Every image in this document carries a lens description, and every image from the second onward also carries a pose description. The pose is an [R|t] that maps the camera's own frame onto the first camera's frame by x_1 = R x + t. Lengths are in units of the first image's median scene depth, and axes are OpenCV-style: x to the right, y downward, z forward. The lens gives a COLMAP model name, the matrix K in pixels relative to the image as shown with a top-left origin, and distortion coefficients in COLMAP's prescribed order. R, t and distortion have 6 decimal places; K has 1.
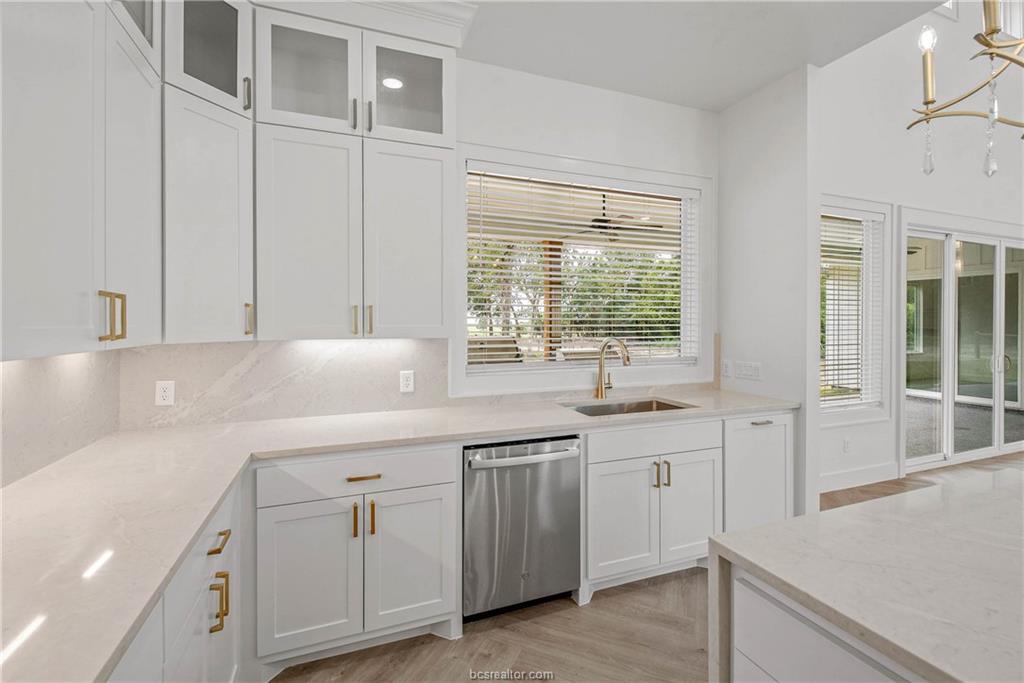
lens RADIAL K [[447.5, 0, 512.8], [0, 447.5, 324.5], [0, 0, 1]] dist [0.002634, 0.000250]
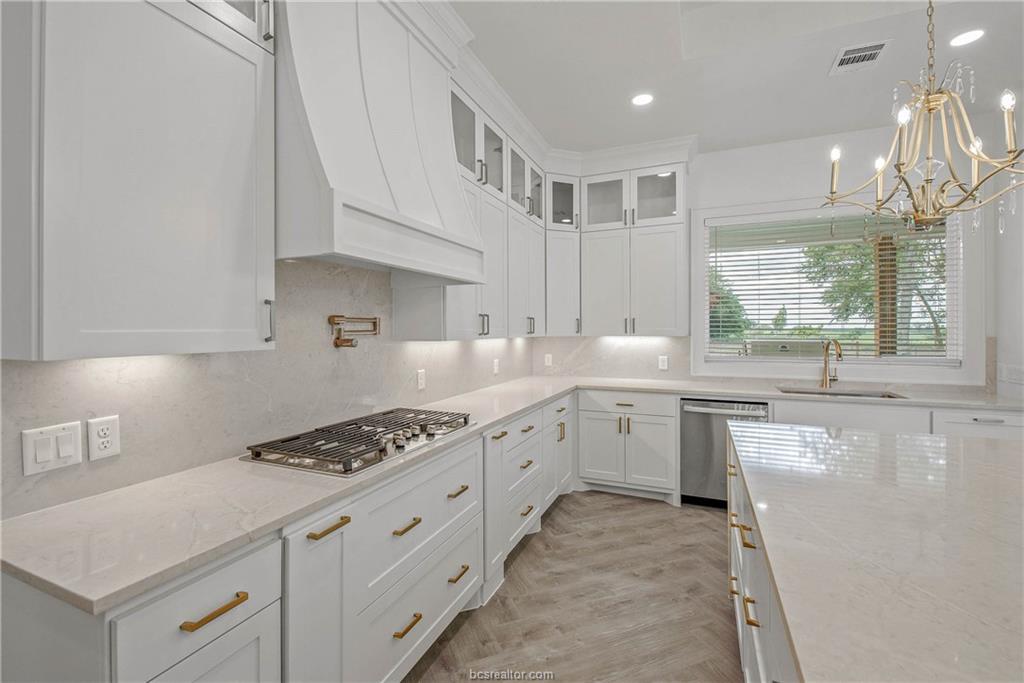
lens RADIAL K [[447.5, 0, 512.8], [0, 447.5, 324.5], [0, 0, 1]] dist [0.002634, 0.000250]
pose [[0.721359, -0.008155, -0.692514, 0.596357], [0.001126, 0.999943, -0.010602, 0.003288], [0.692561, 0.006868, 0.721327, -0.678539]]
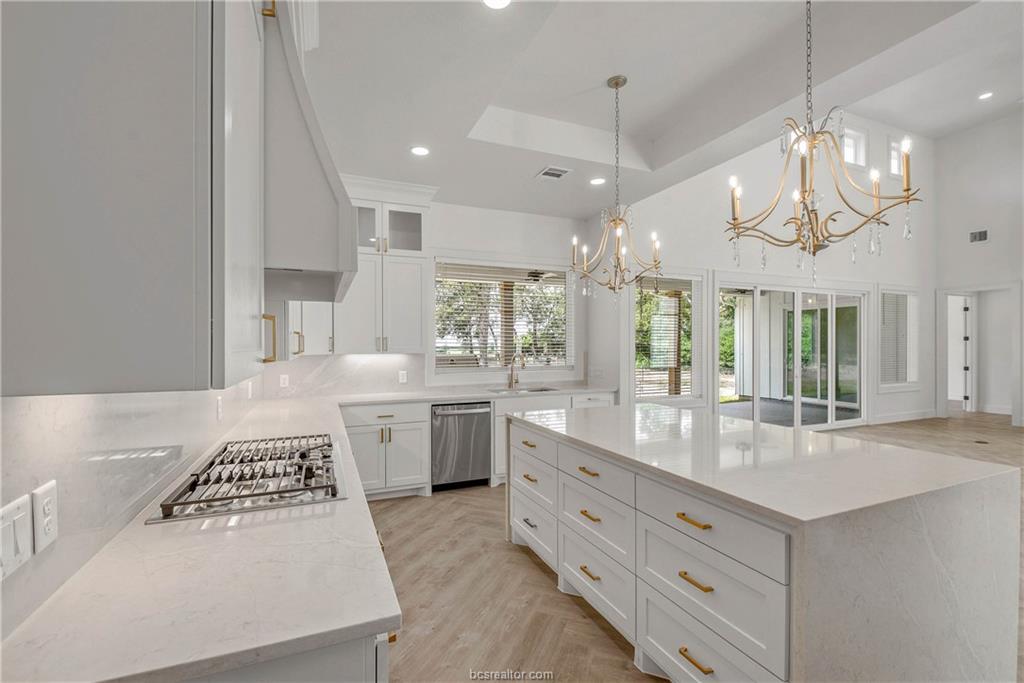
lens RADIAL K [[443.3, 0, 512.0], [0, 443.3, 341.5], [0, 0, 1]] dist [0.023262, 0.000080]
pose [[0.999166, -0.003031, 0.040709, 0.171214], [0.003523, 0.999922, -0.012009, 0.002523], [-0.040670, 0.012143, 0.999099, -1.037649]]
